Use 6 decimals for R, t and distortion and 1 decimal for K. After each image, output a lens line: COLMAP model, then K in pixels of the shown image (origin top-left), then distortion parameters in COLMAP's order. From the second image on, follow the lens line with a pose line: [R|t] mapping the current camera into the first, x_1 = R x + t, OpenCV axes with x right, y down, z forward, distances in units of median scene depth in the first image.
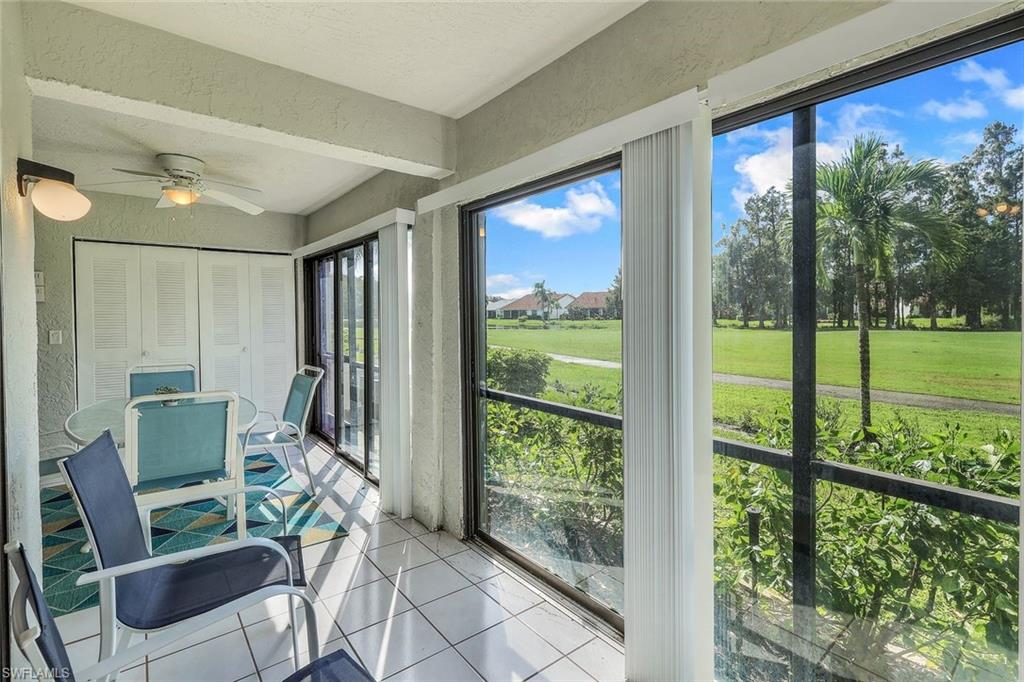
lens RADIAL K [[468.2, 0, 511.1], [0, 468.2, 320.9], [0, 0, 1]] dist [0.002599, -0.000139]
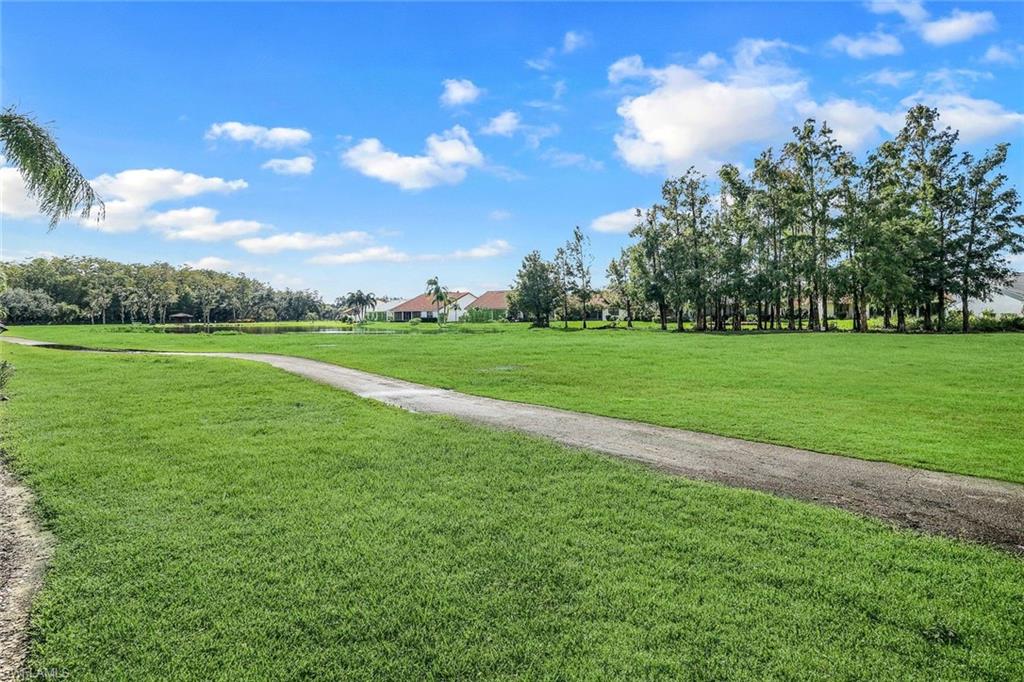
lens RADIAL K [[496.3, 0, 510.1], [0, 496.3, 316.8], [0, 0, 1]] dist [0.004276, 0.000337]
pose [[0.984790, 0.001387, 0.173742, 0.065418], [0.001505, 0.999863, -0.016513, 0.003342], [-0.173741, 0.016523, 0.984653, 0.152053]]
